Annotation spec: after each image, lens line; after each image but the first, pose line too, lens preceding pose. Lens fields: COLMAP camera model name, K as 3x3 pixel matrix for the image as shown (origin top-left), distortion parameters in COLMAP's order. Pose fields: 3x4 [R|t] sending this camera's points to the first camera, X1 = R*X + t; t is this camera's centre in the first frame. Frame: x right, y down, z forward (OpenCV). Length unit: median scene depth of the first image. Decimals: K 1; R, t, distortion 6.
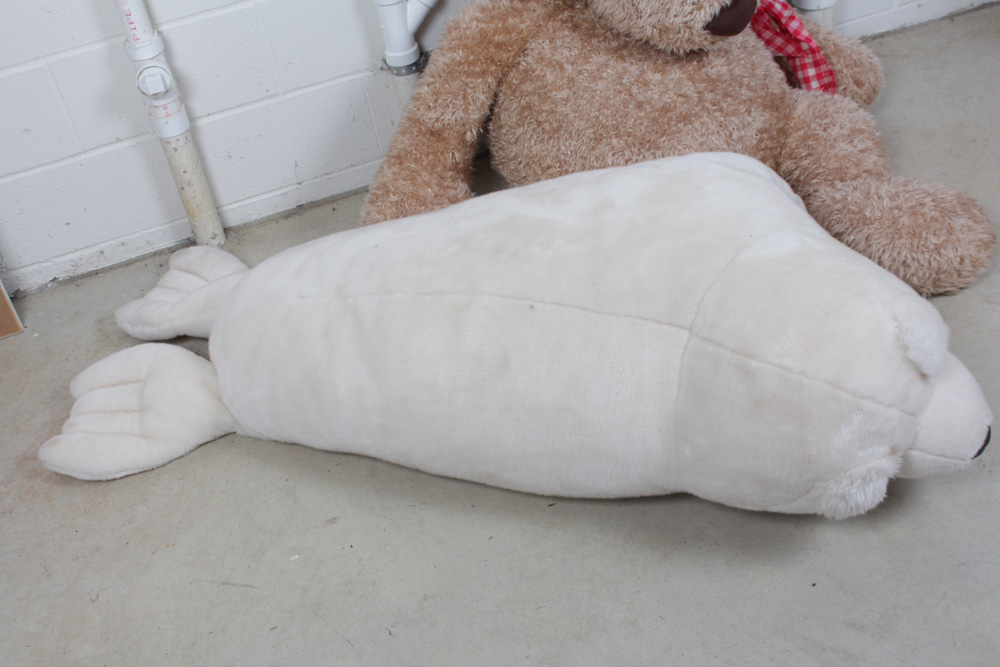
lens RADIAL K [[1271.3, 0, 504.6], [0, 1271.3, 334.4], [0, 0, 1]] dist [-0.072915, 0.000000]
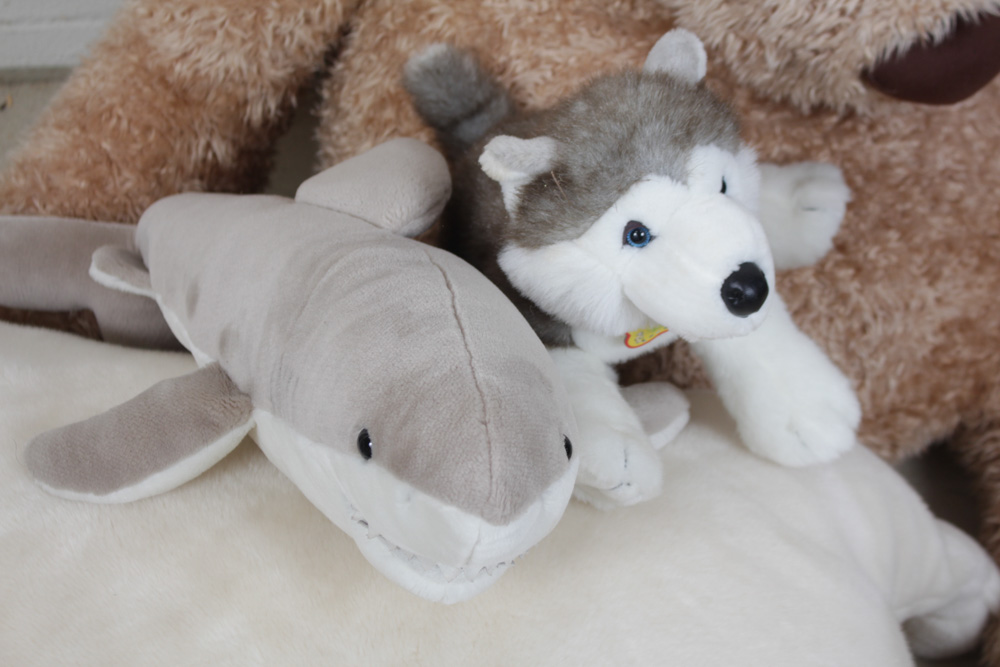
lens RADIAL K [[2084.2, 0, 504.0], [0, 2084.2, 333.9], [0, 0, 1]] dist [-0.008526, 0.000000]
pose [[0.957319, 0.282322, -0.061921, 0.111658], [-0.262851, 0.939486, 0.219717, -0.263278], [0.120205, -0.194063, 0.973597, 0.361049]]
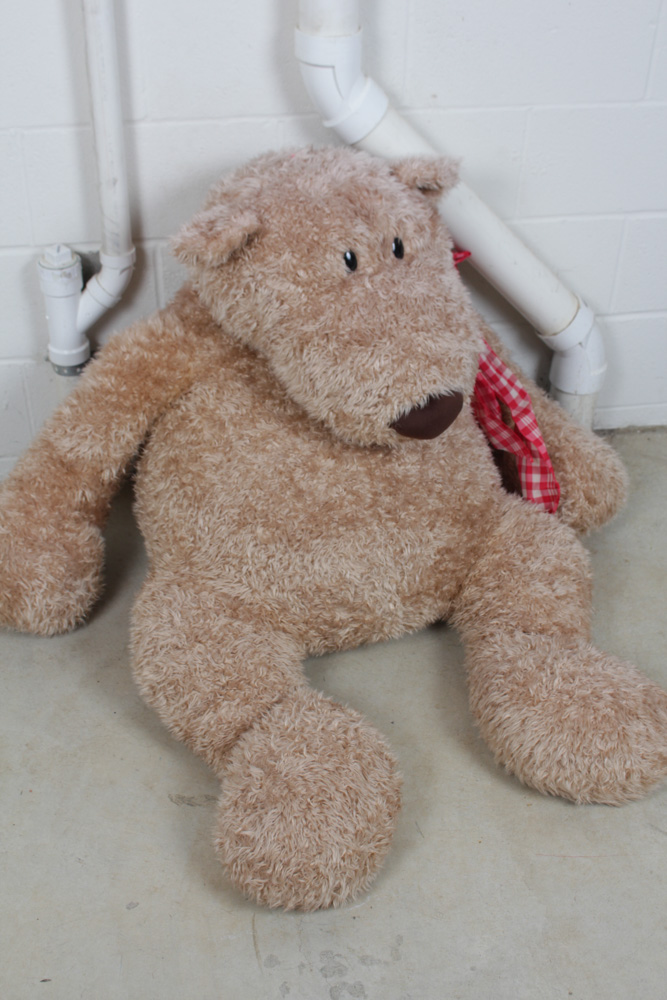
lens RADIAL K [[1319.8, 0, 333.1], [0, 1319.8, 507.9], [0, 0, 1]] dist [-0.080678, 0.000000]
pose [[0.975747, 0.218737, -0.008454, 0.134072], [-0.218762, 0.975776, -0.002125, -0.171002], [0.007784, 0.003923, 0.999962, 0.134994]]
